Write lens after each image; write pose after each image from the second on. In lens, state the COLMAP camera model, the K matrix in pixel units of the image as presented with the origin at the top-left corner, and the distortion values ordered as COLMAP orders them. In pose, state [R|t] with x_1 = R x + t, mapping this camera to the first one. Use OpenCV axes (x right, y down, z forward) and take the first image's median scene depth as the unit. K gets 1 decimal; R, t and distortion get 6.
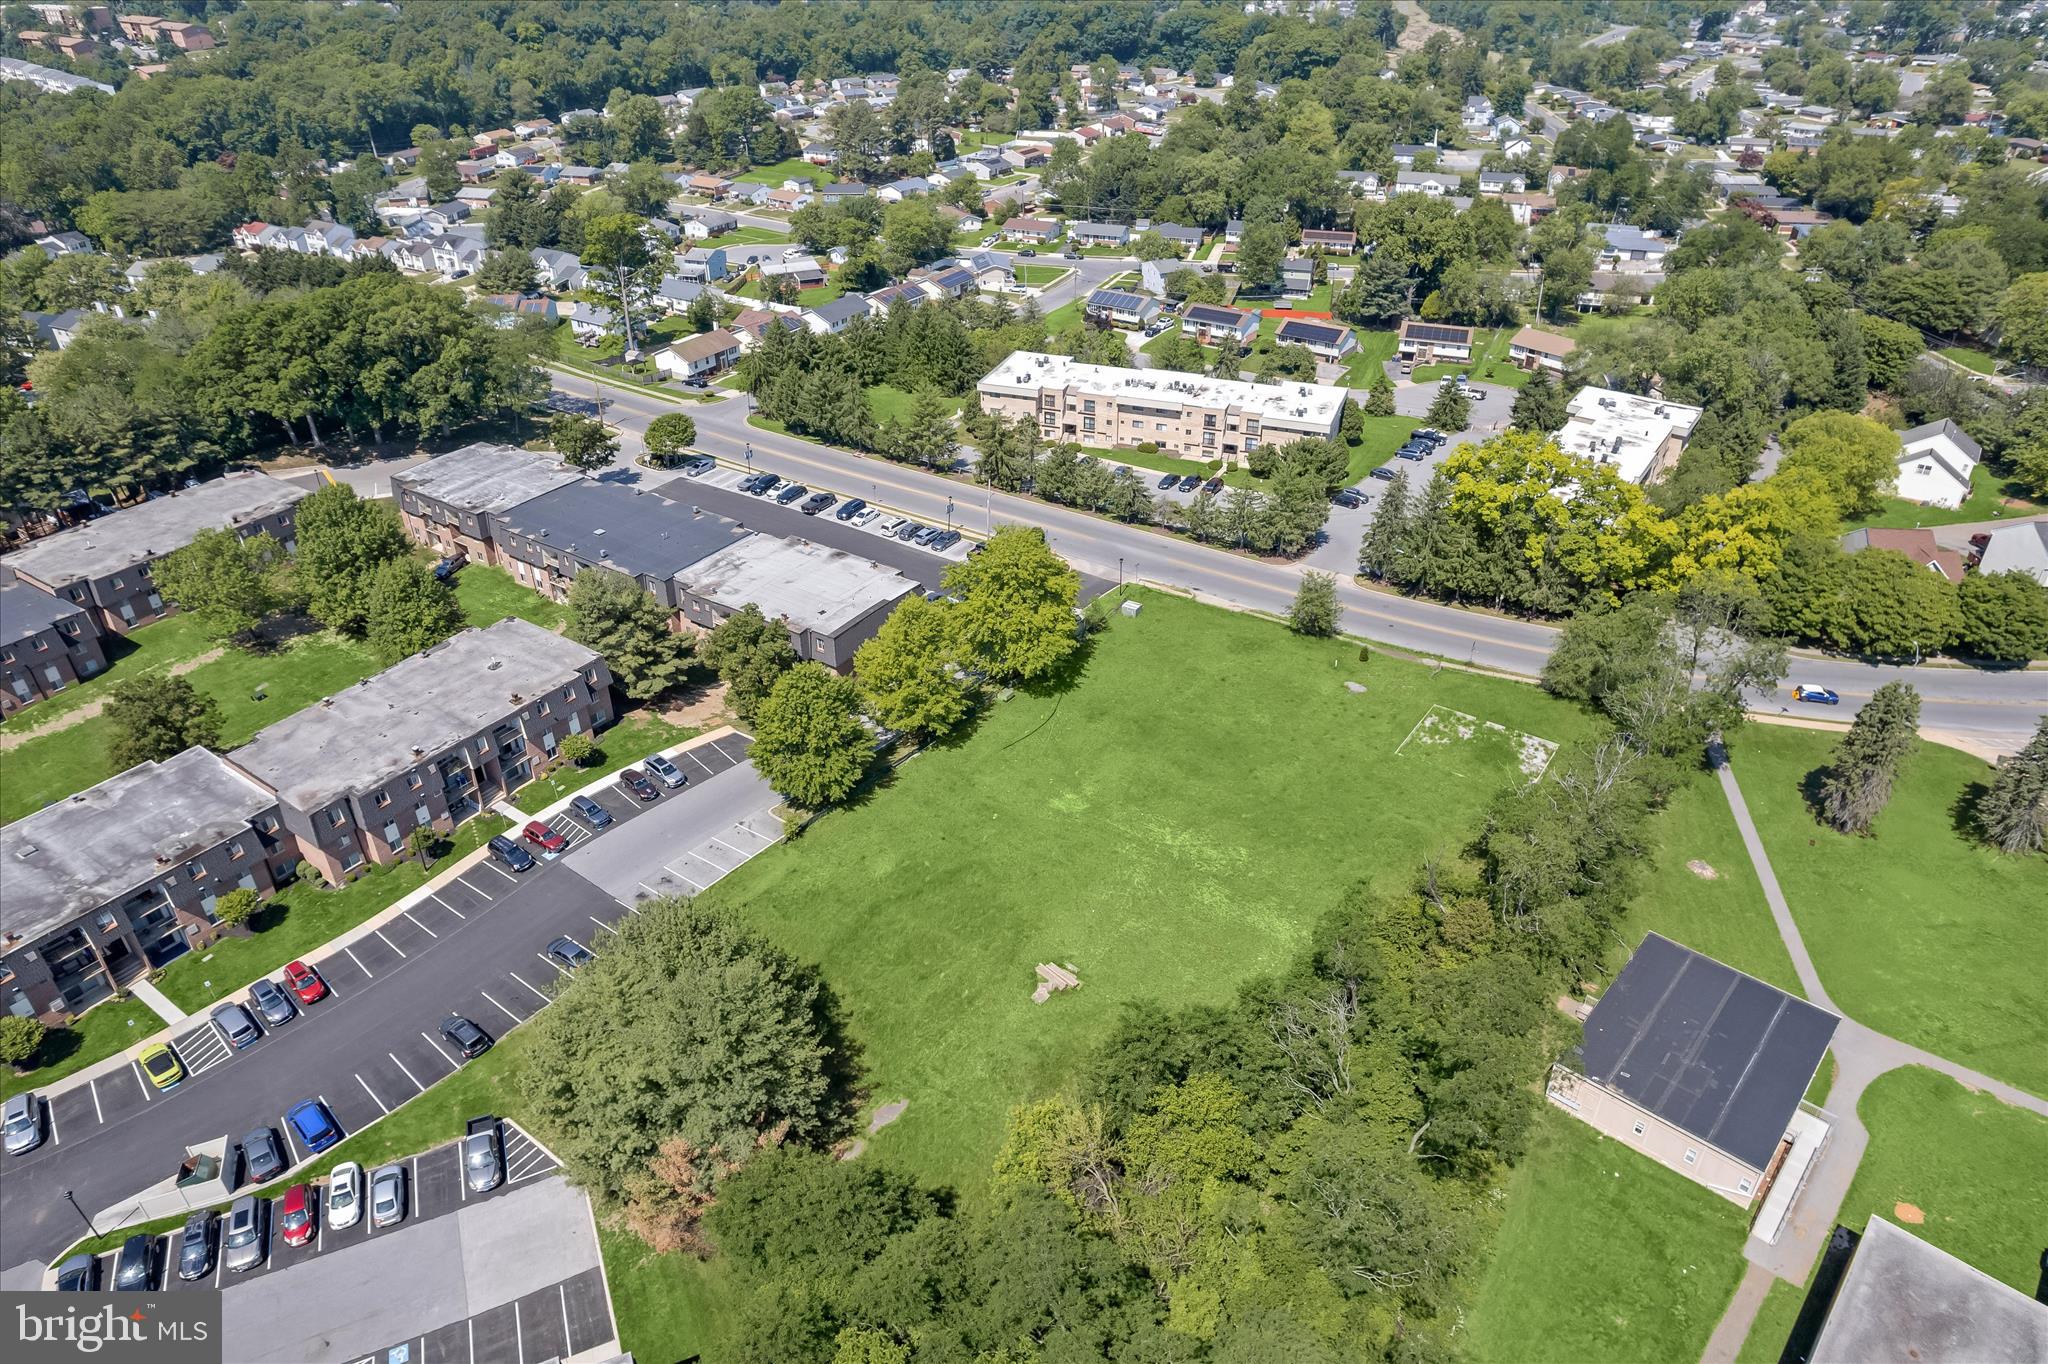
lens RADIAL K [[1306.0, 0, 1030.1], [0, 1306.0, 694.9], [0, 0, 1]] dist [-0.080150, 0.068035]
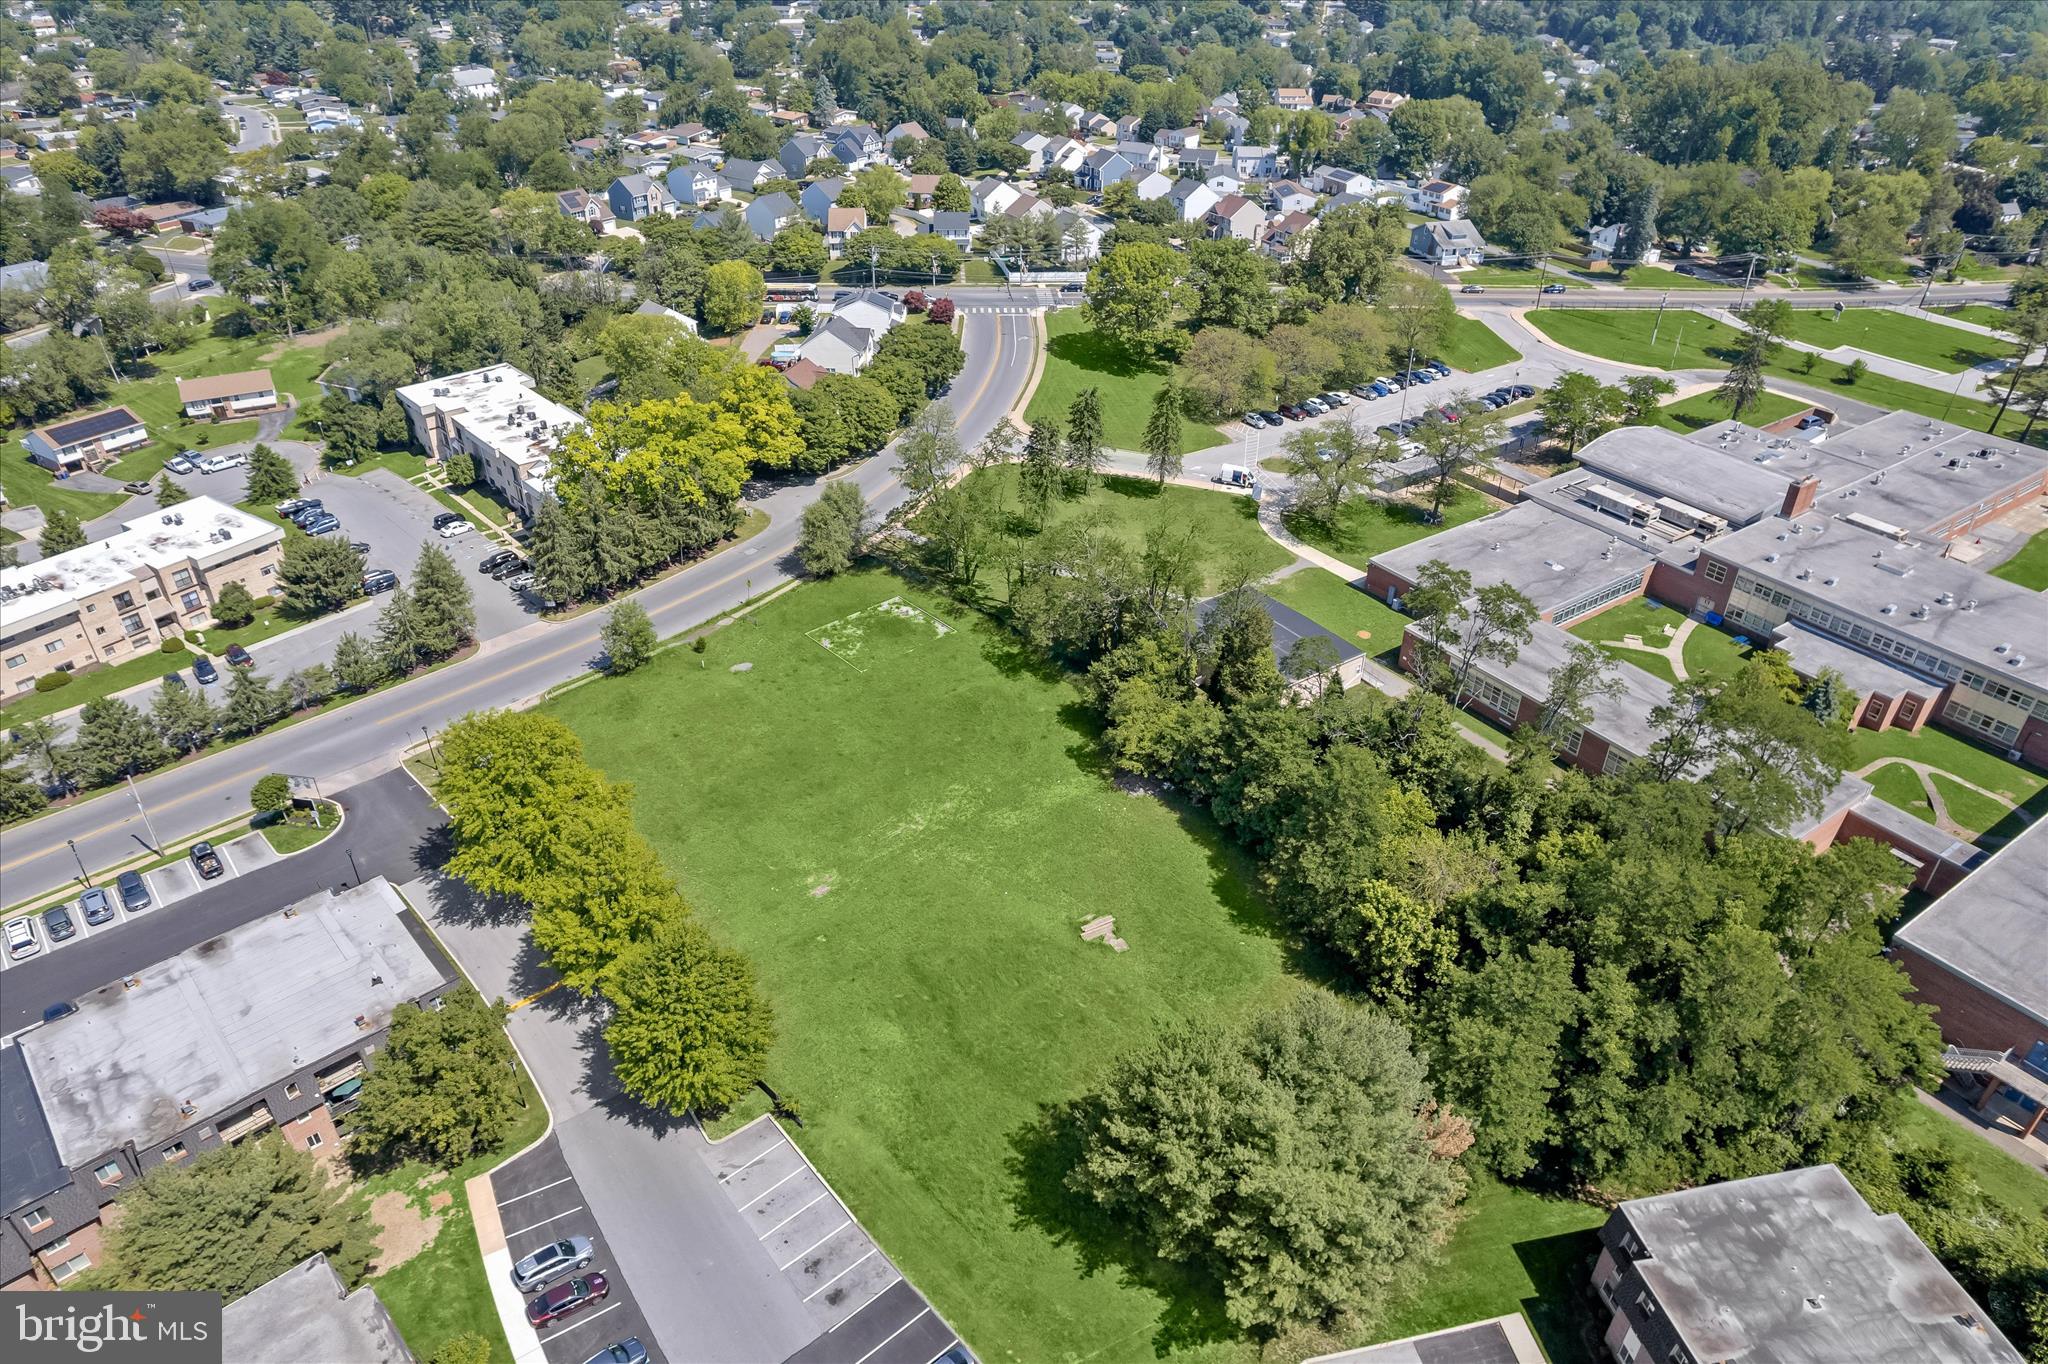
lens RADIAL K [[1306.0, 0, 1030.1], [0, 1306.0, 694.9], [0, 0, 1]] dist [-0.080150, 0.068035]
pose [[0.214631, -0.521845, 0.825597, -0.406193], [0.513997, 0.779125, 0.358847, -0.176576], [-0.830506, 0.347335, 0.435452, 0.293130]]
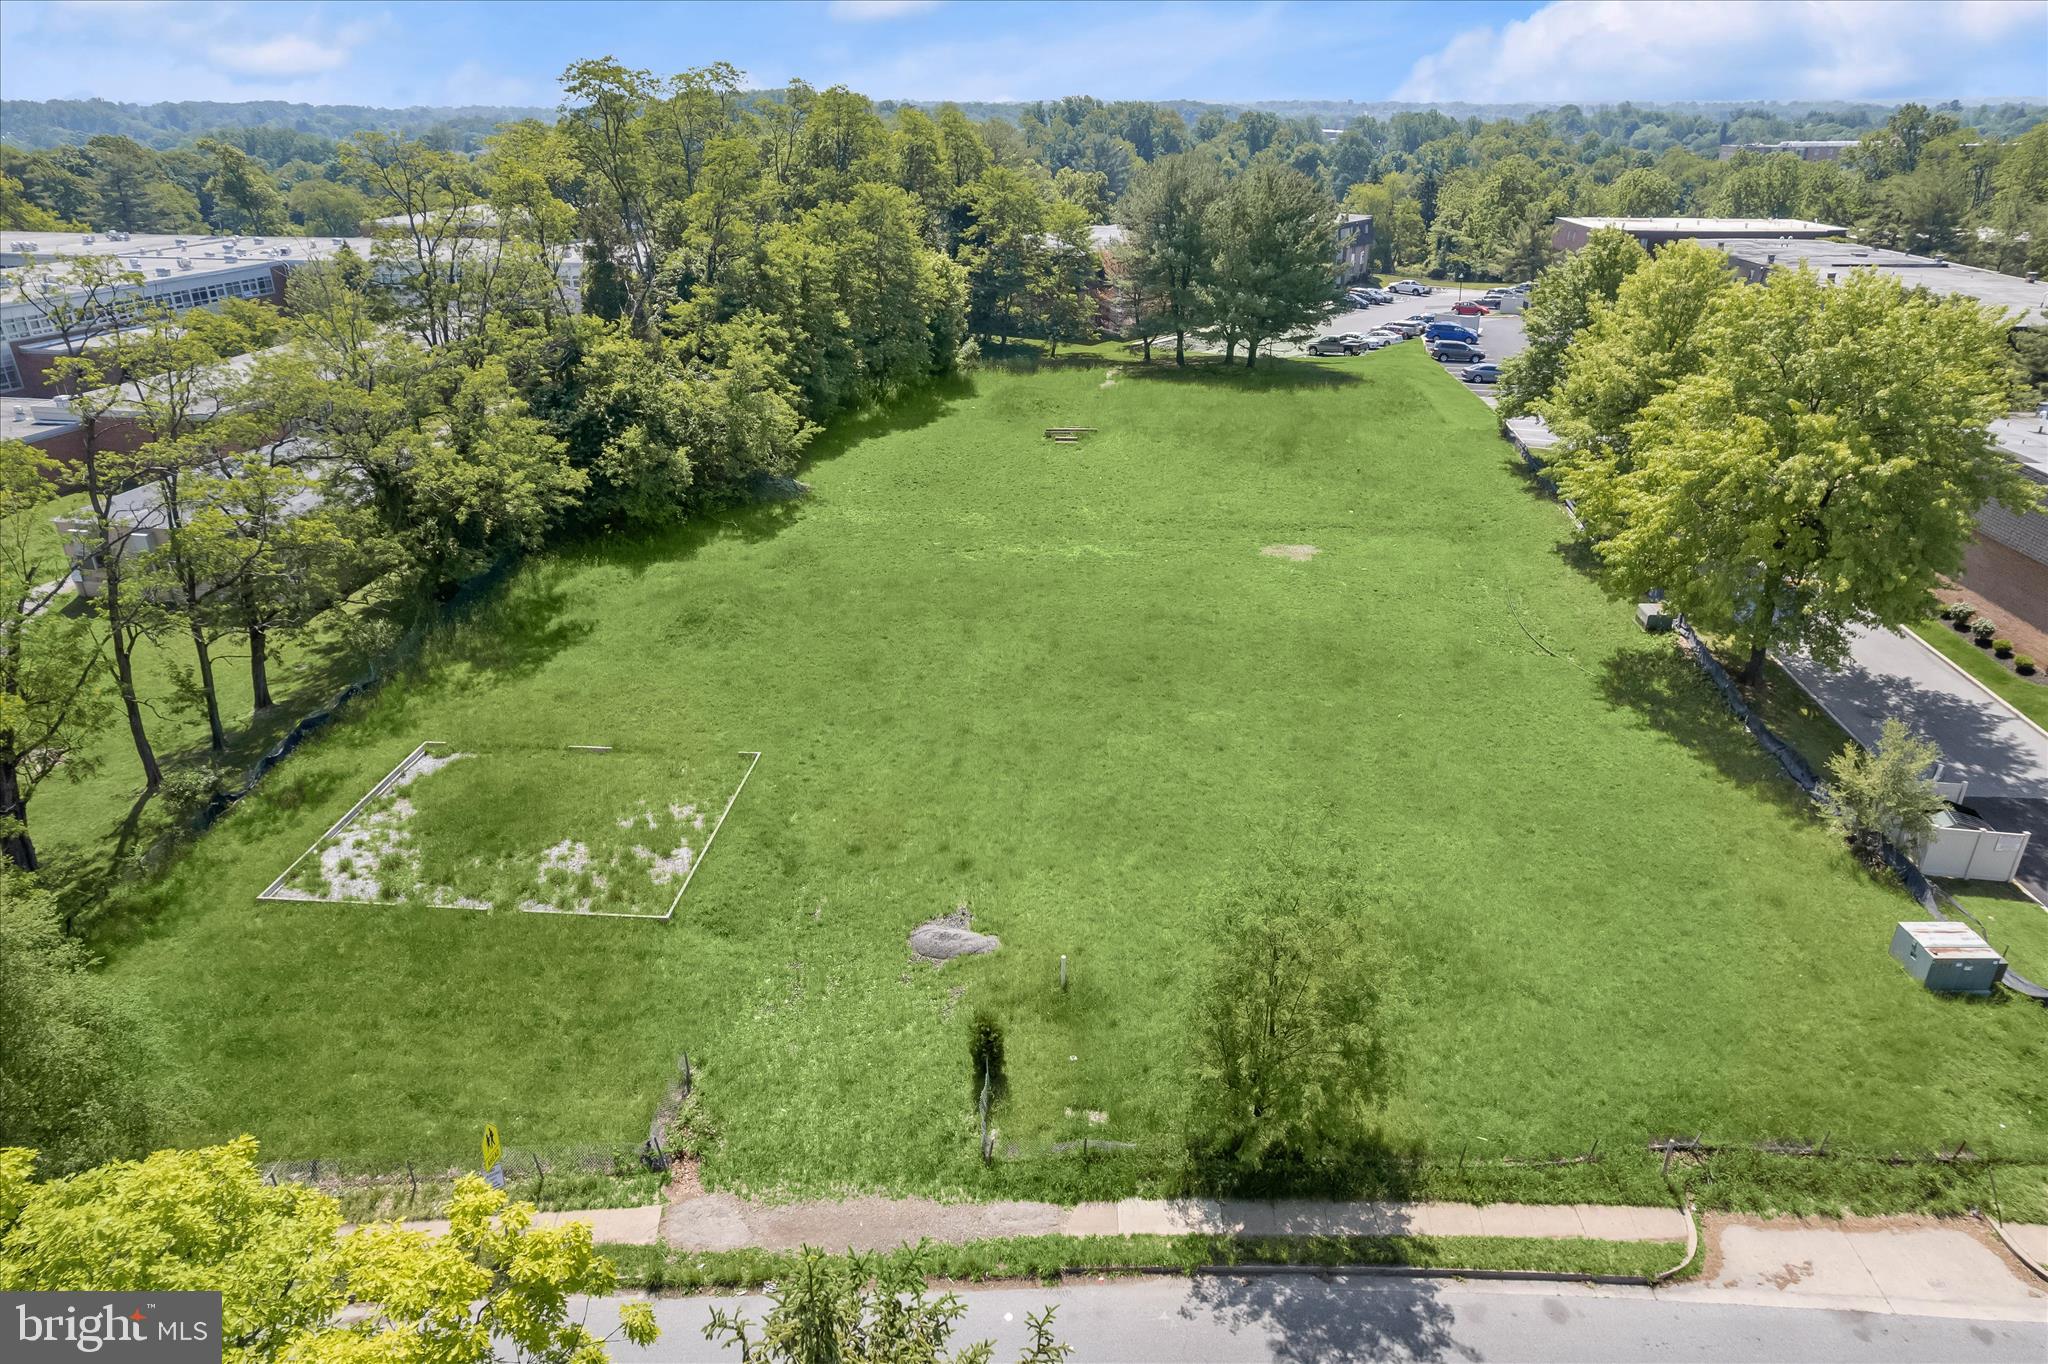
lens RADIAL K [[1318.2, 0, 1030.2], [0, 1318.2, 691.9], [0, 0, 1]] dist [-0.085342, 0.074754]
pose [[-0.854819, 0.228270, -0.466022, 0.268792], [-0.268328, 0.574237, 0.773467, -0.193393], [0.444167, 0.786222, -0.429618, 0.821369]]
